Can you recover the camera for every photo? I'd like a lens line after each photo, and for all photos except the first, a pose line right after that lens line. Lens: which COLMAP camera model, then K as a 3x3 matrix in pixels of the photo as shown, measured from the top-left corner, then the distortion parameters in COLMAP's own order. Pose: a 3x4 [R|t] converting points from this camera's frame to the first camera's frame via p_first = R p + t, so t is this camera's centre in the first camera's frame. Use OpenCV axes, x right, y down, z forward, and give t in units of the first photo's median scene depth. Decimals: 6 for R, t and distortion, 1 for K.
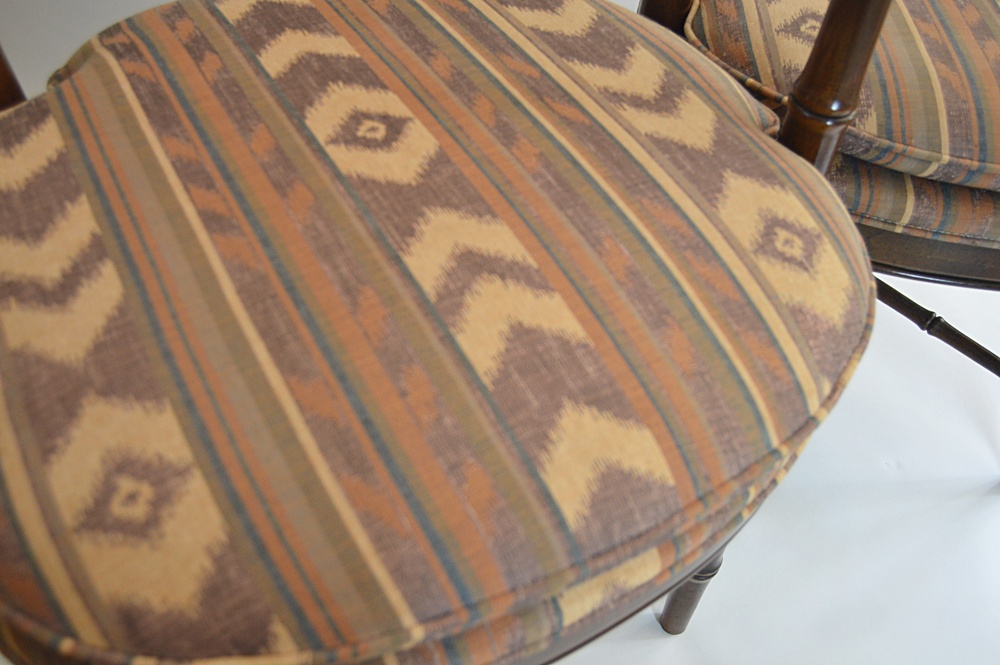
lens RADIAL K [[958.2, 0, 516.3], [0, 958.2, 338.1], [0, 0, 1]] dist [-0.074247, 0.015001]
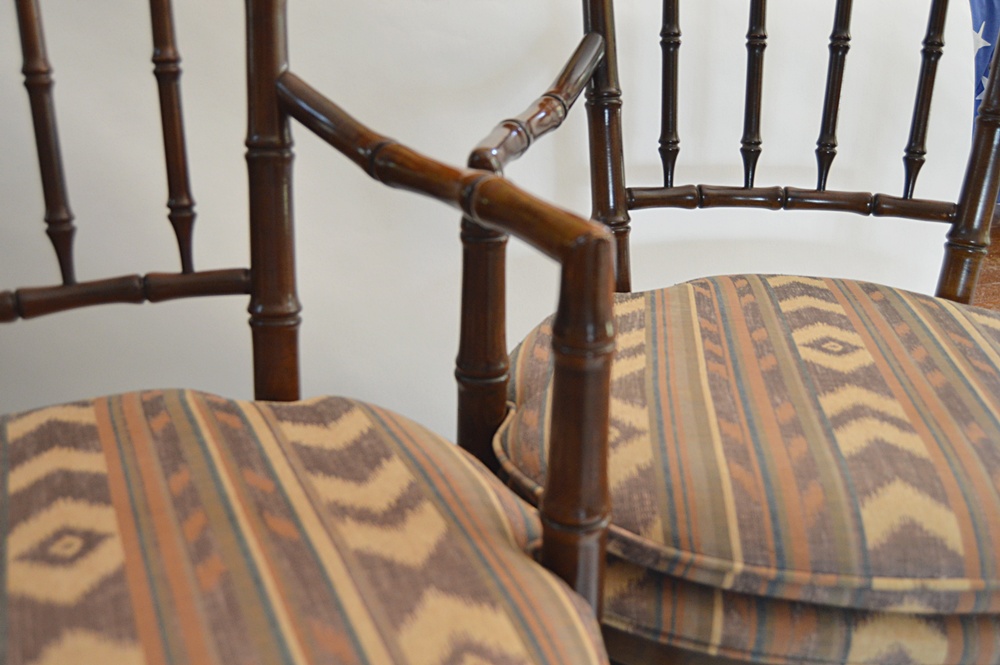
lens RADIAL K [[958.2, 0, 516.3], [0, 958.2, 338.1], [0, 0, 1]] dist [-0.074247, 0.015001]
pose [[0.995686, -0.035058, -0.085910, 0.350815], [-0.003871, 0.909375, -0.415960, -0.014619], [0.092707, 0.414498, 0.905316, 0.083229]]
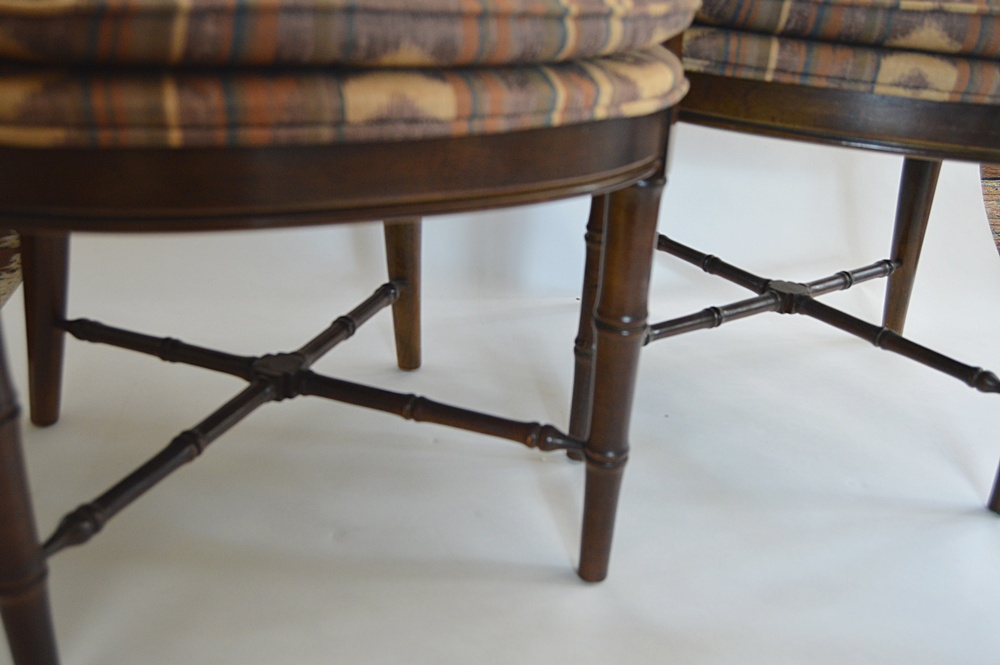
lens RADIAL K [[958.2, 0, 516.3], [0, 958.2, 338.1], [0, 0, 1]] dist [-0.074247, 0.015001]
pose [[0.995928, 0.035329, -0.082942, 0.245135], [-0.065032, 0.918703, -0.389559, 0.686577], [0.062437, 0.393366, 0.917259, 0.113438]]
